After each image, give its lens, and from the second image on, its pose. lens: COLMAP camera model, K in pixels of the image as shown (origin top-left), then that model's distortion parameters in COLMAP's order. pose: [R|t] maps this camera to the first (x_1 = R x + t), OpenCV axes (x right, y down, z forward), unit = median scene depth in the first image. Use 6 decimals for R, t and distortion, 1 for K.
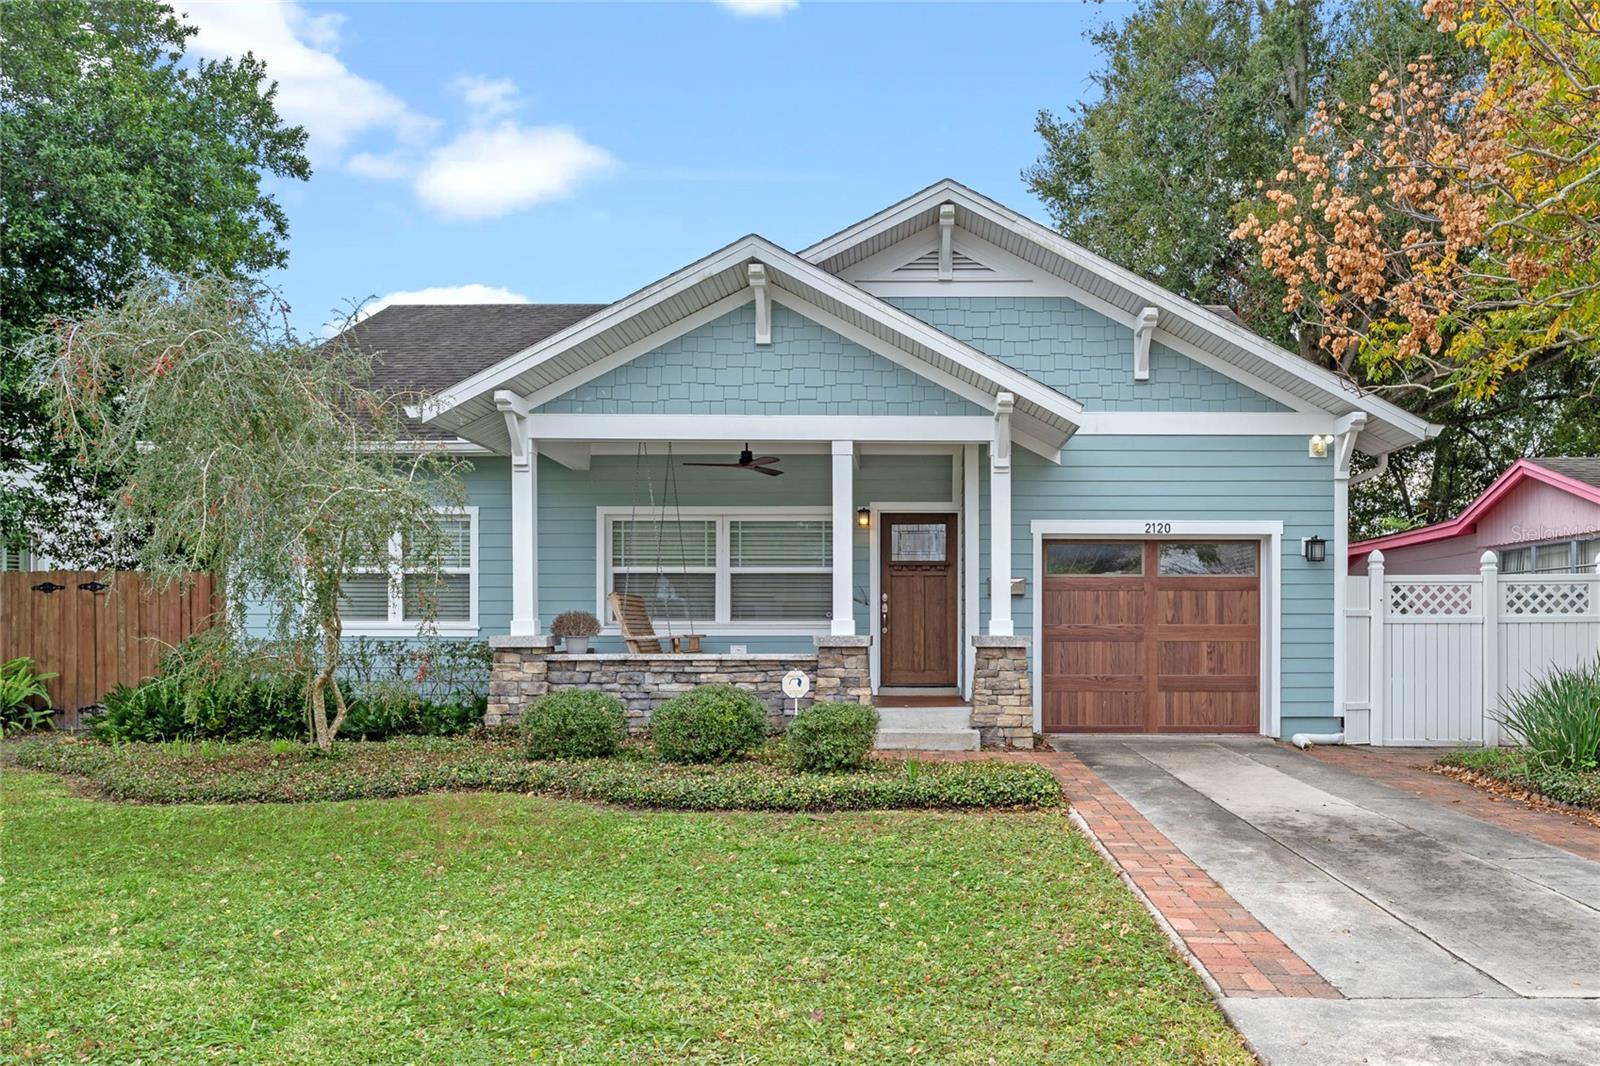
lens RADIAL K [[932.0, 0, 800.1], [0, 932.0, 519.3], [0, 0, 1]] dist [-0.000137, -0.000987]
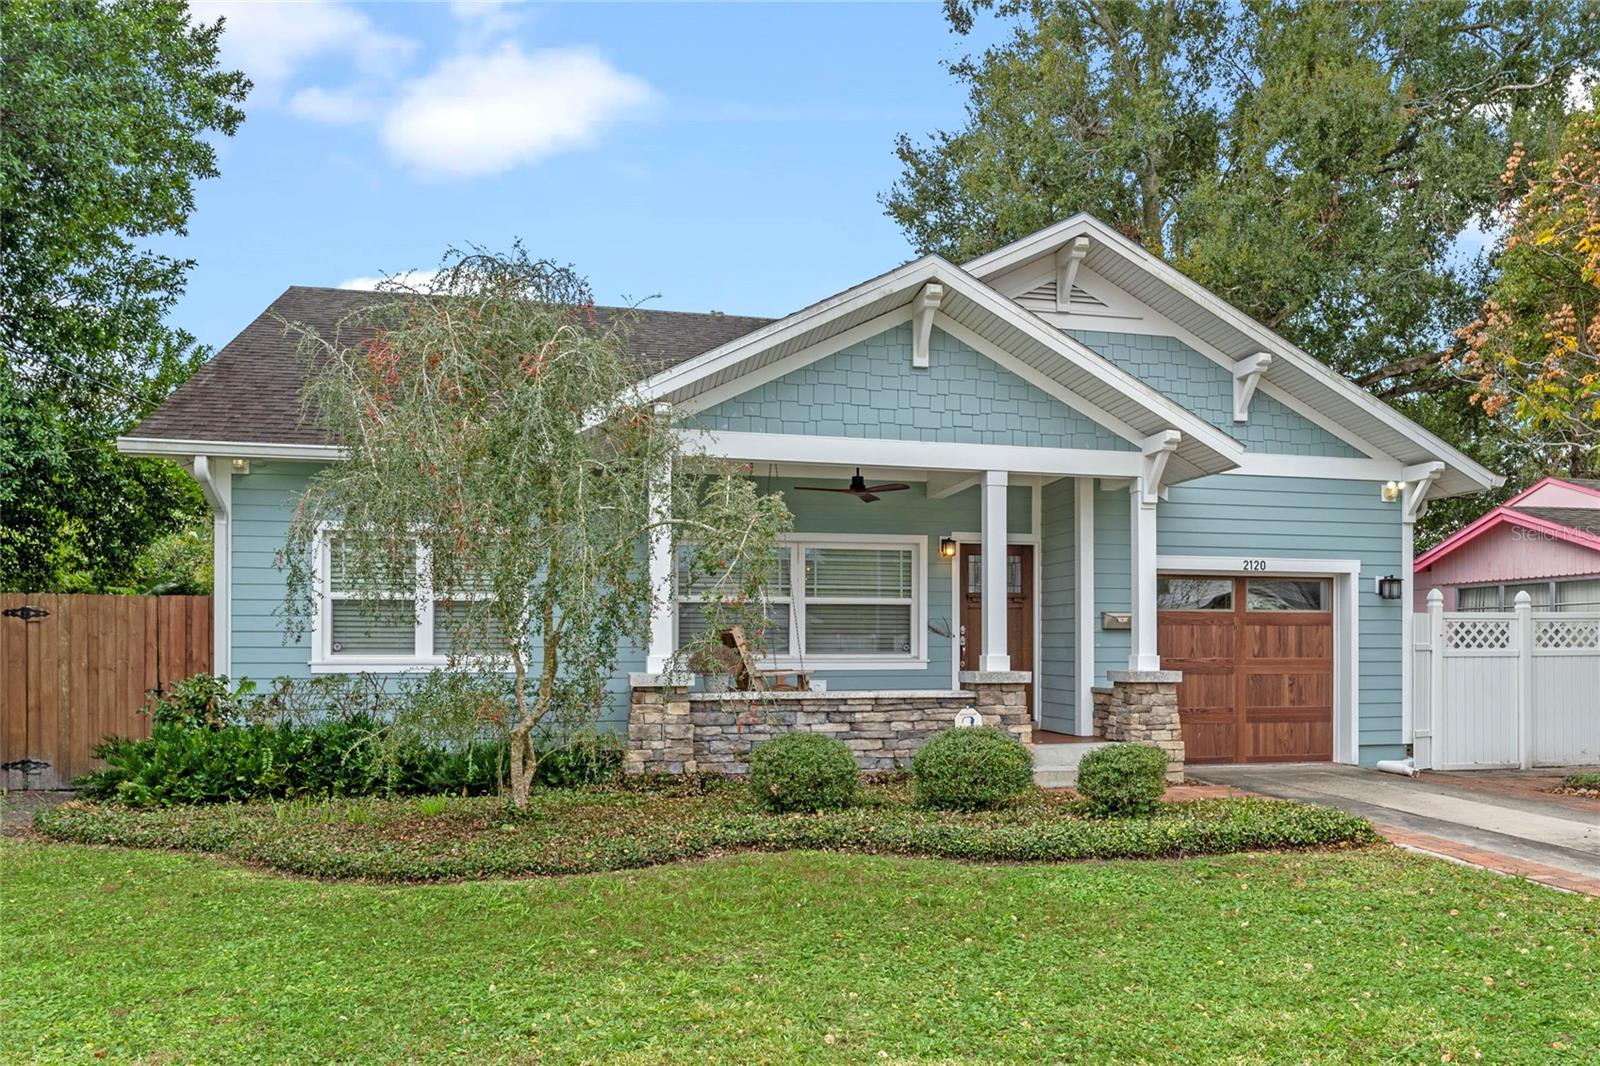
lens RADIAL K [[971.5, 0, 800.0], [0, 971.5, 533.0], [0, 0, 1]] dist [-0.000394, -0.000032]
pose [[0.978841, 0.023428, 0.203274, -0.341900], [-0.022105, 0.999717, -0.008778, -0.005775], [-0.203423, 0.004099, 0.979082, 0.045590]]
